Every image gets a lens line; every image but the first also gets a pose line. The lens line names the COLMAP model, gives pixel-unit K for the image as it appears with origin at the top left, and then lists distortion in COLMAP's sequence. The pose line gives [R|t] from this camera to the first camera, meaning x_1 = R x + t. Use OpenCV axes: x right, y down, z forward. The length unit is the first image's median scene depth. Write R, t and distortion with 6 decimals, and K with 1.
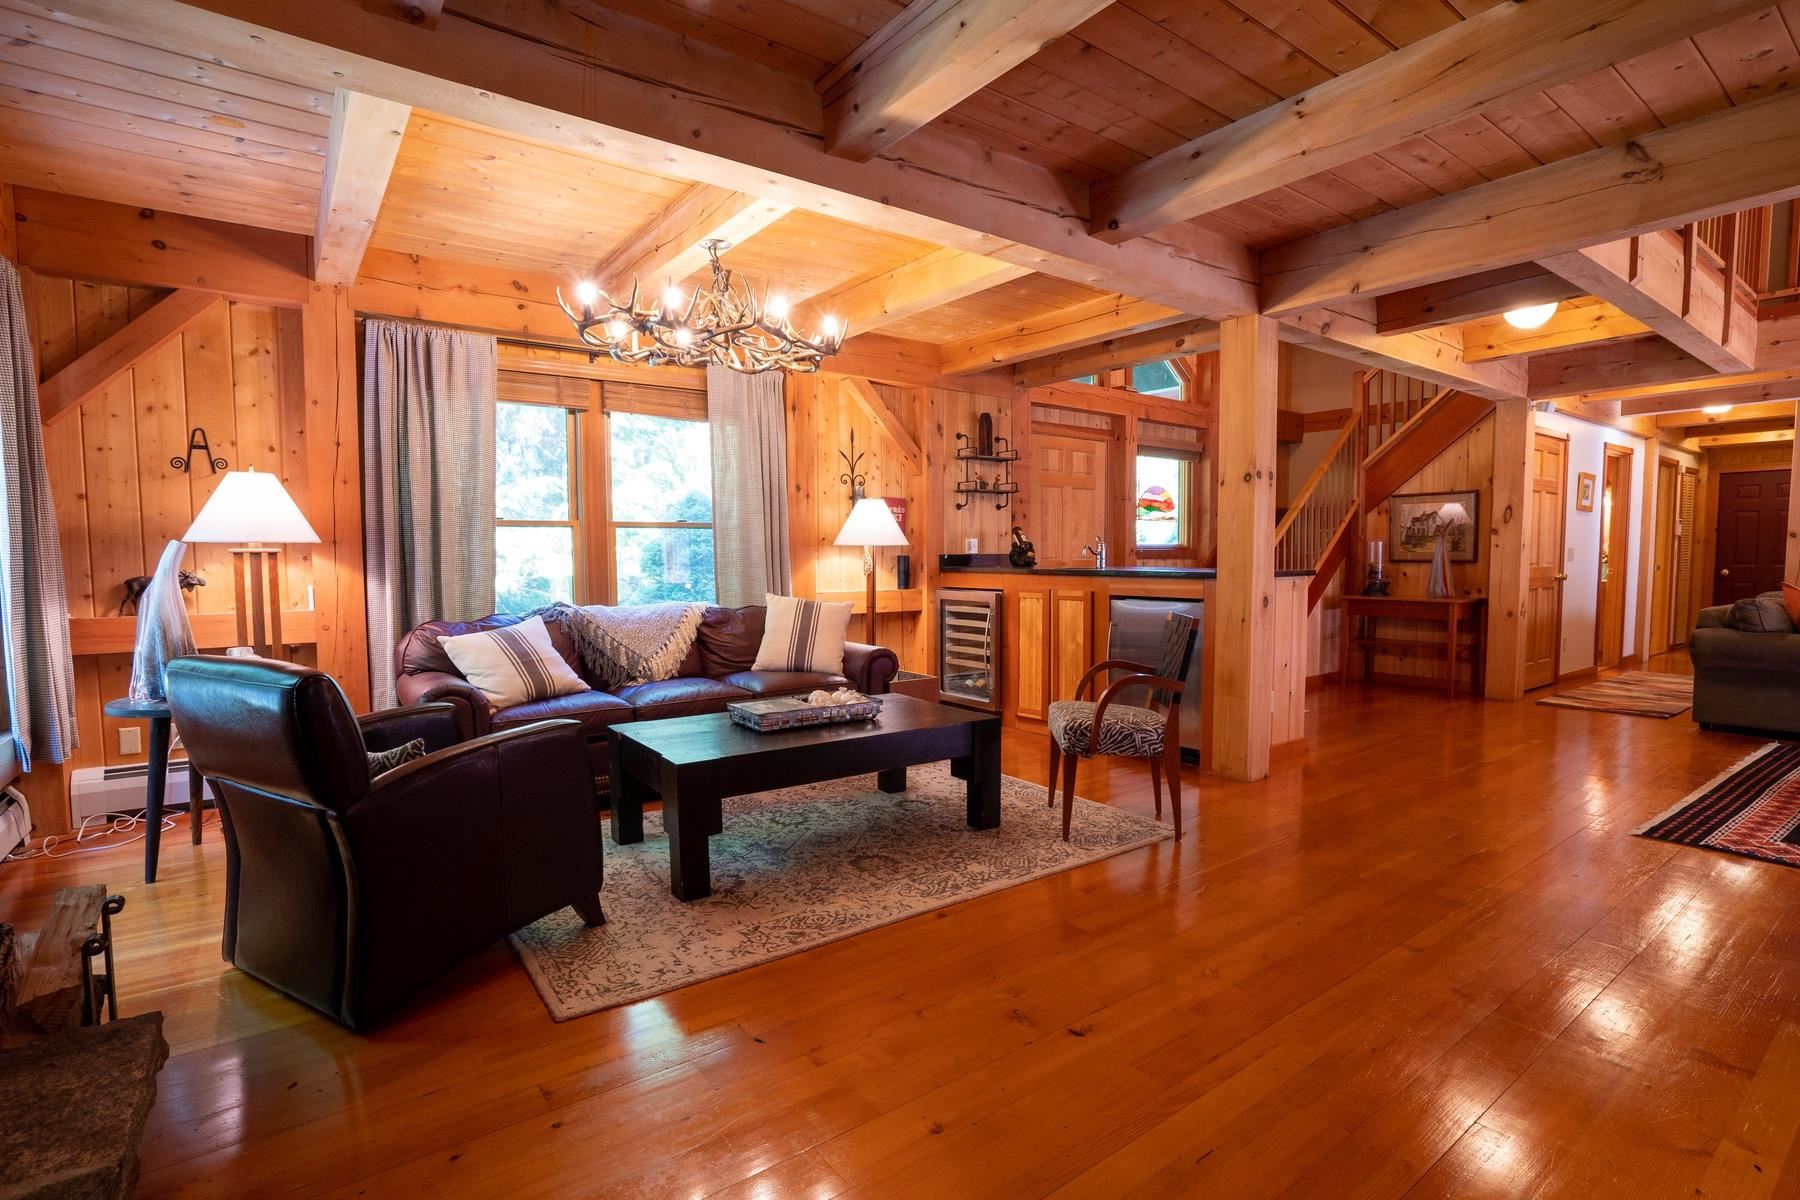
lens RADIAL K [[915.8, 0, 897.0], [0, 915.8, 602.9], [0, 0, 1]] dist [-0.018483, 0.000076]
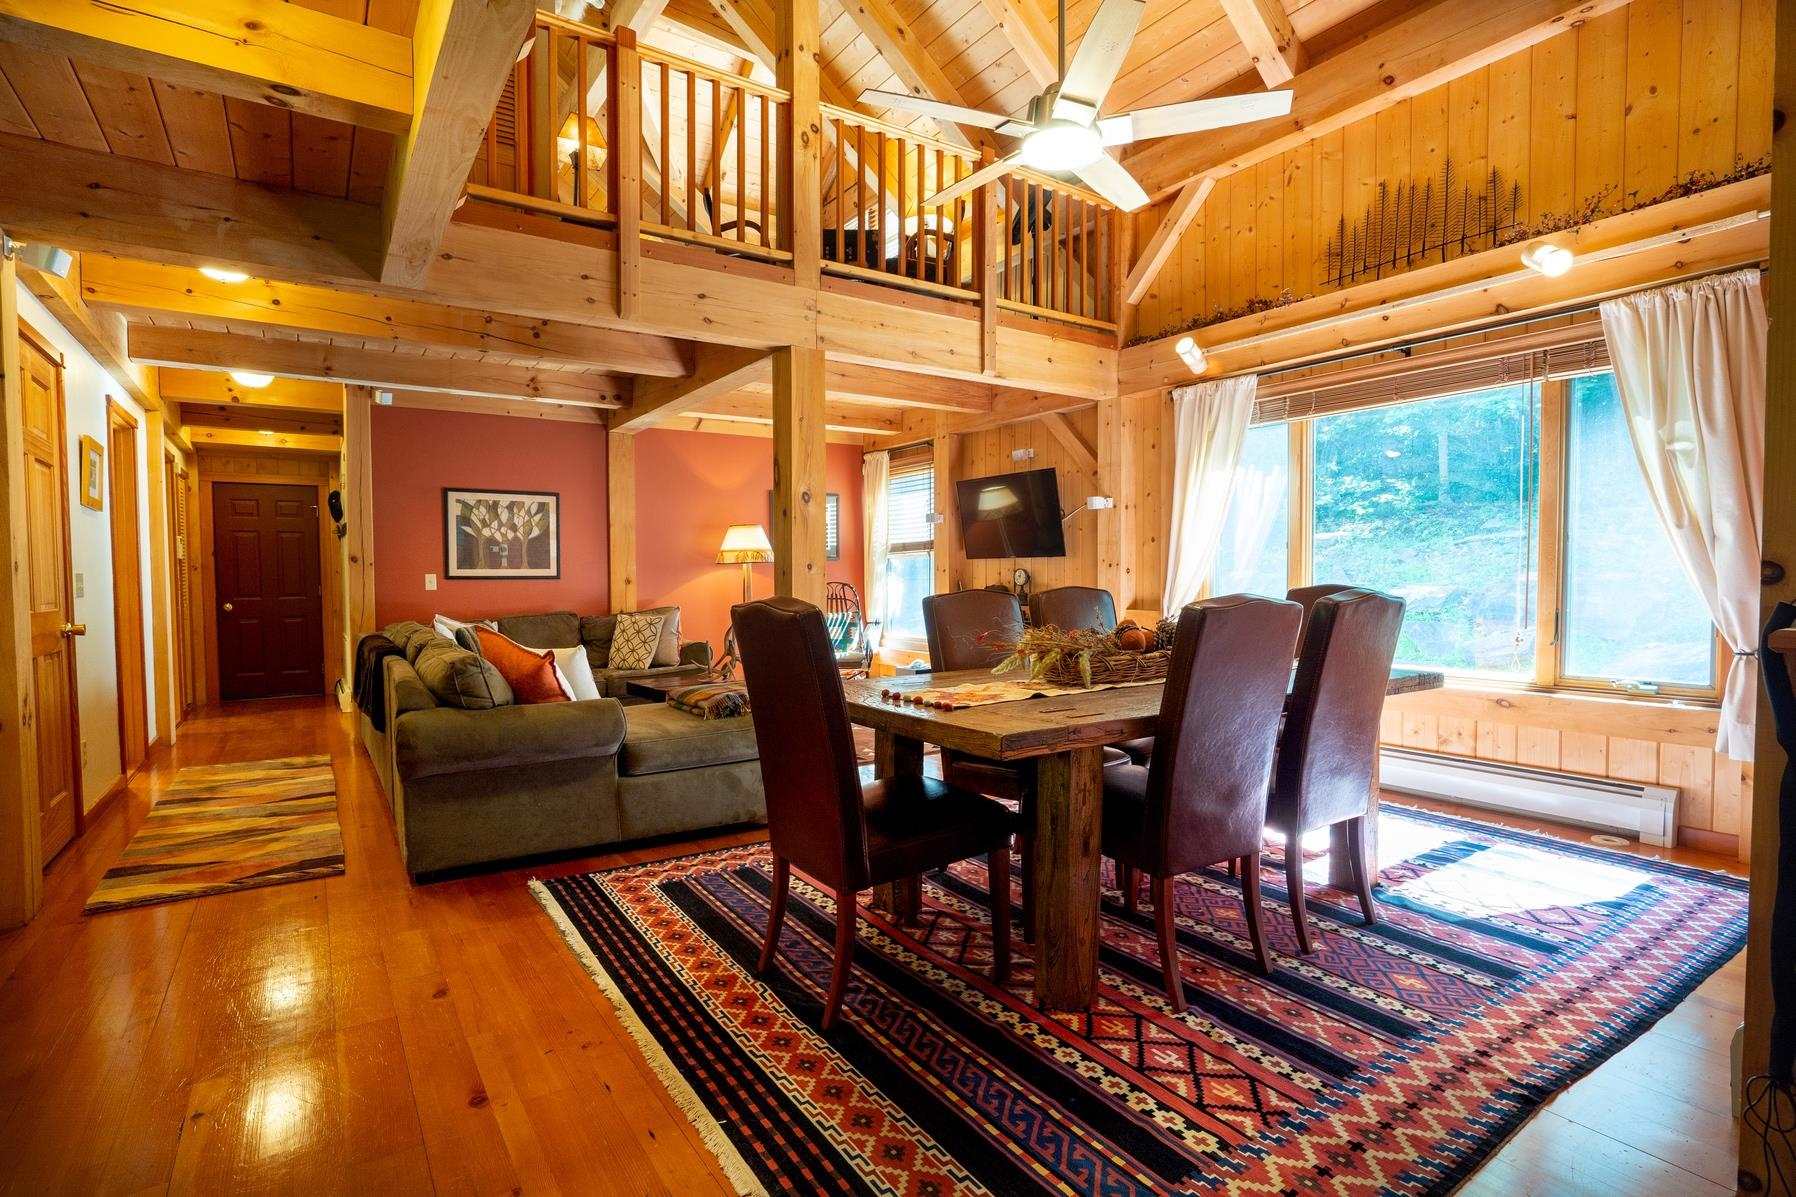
lens RADIAL K [[870.3, 0, 889.6], [0, 870.3, 607.8], [0, 0, 1]] dist [-0.022731, -0.000626]
pose [[0.067609, -0.030706, 0.997239, 0.263360], [0.060108, 0.997836, 0.026650, -0.023842], [-0.995900, 0.058140, 0.069308, 0.467079]]
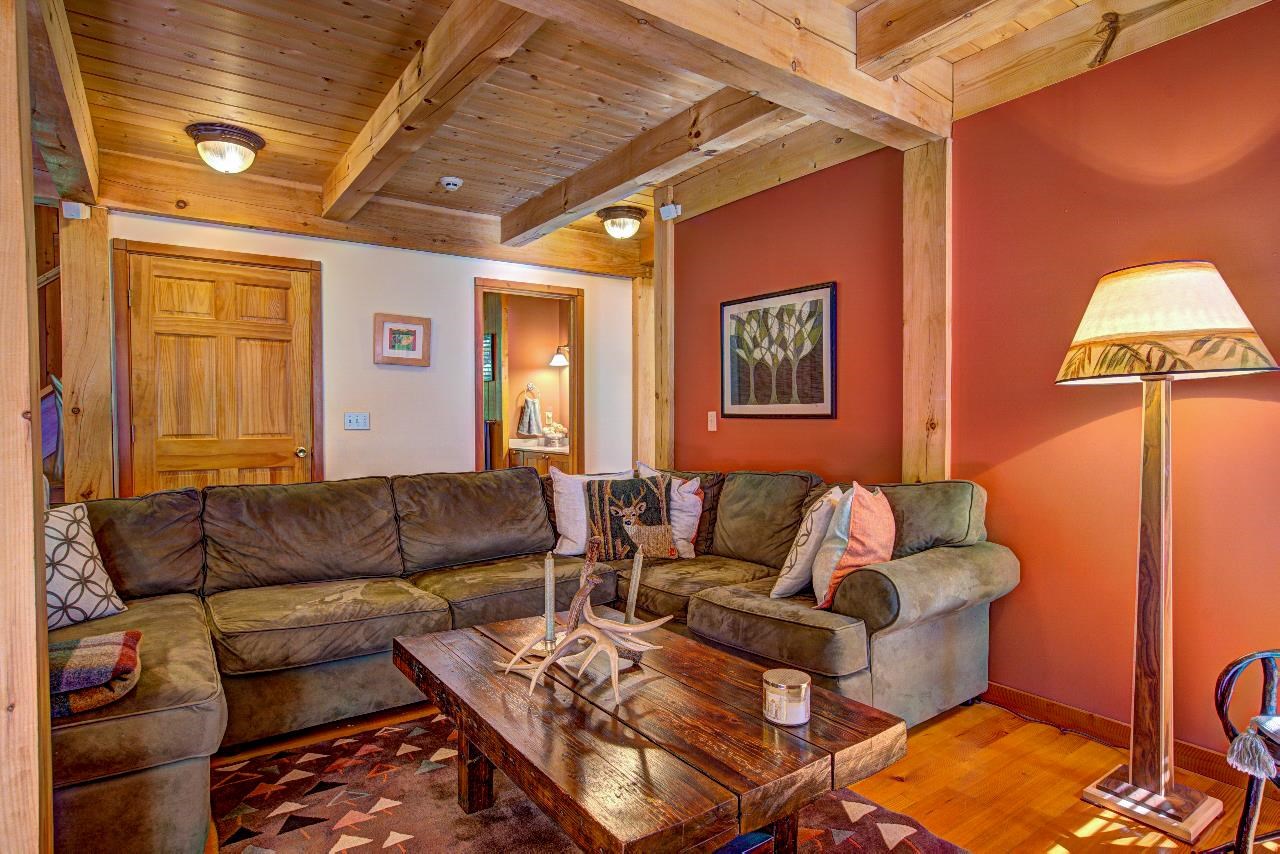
lens RADIAL K [[687.2, 0, 638.3], [0, 687.2, 423.3], [0, 0, 1]] dist [-0.013456, 0.002892]
pose [[0.999064, 0.006013, -0.042844, 0.977726], [-0.007831, 0.999070, -0.042406, -0.027305], [0.042549, 0.042702, 0.998181, 0.423140]]
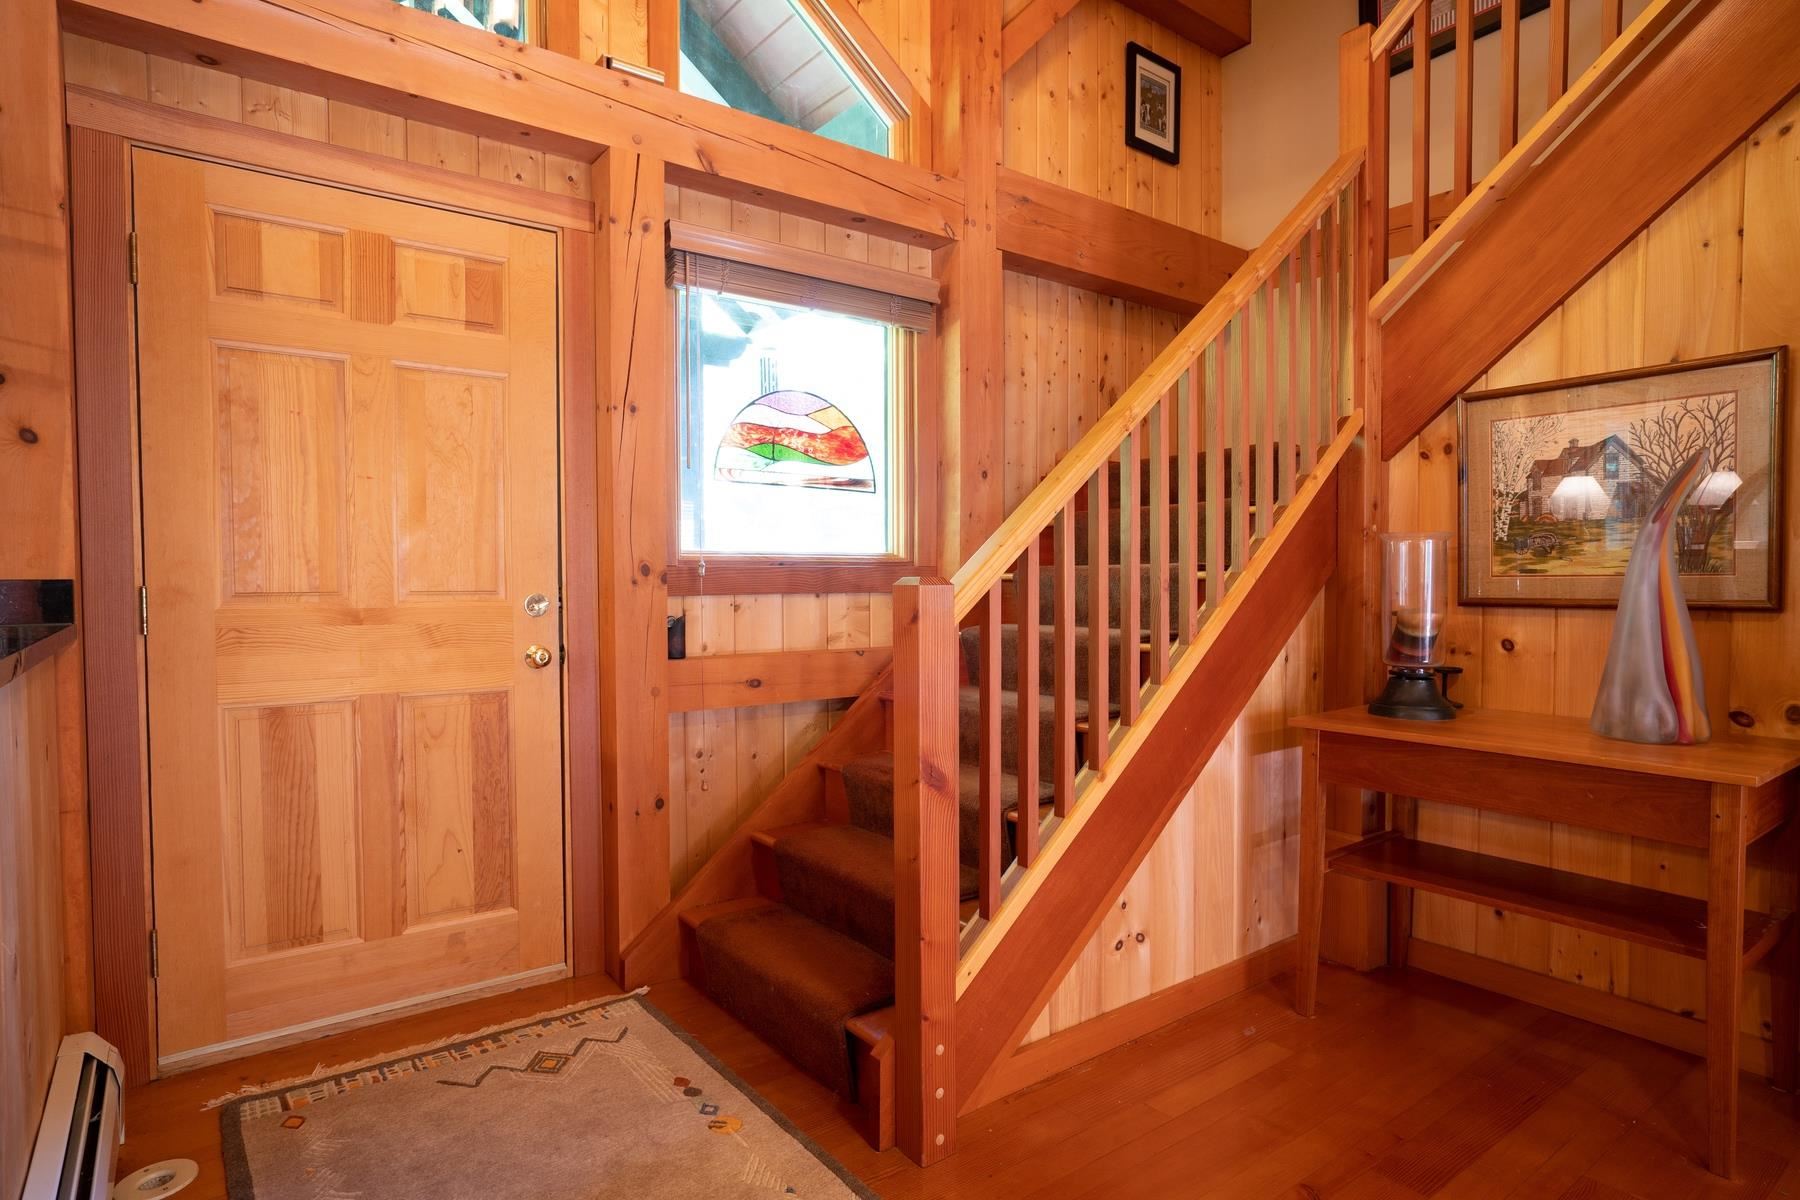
lens RADIAL K [[966.4, 0, 904.9], [0, 966.4, 604.9], [0, 0, 1]] dist [-0.013456, 0.002892]
pose [[0.999831, 0.001161, -0.018331, 0.352186], [-0.001561, 0.999761, -0.021787, -0.037173], [0.018301, 0.021812, 0.999595, 0.657883]]
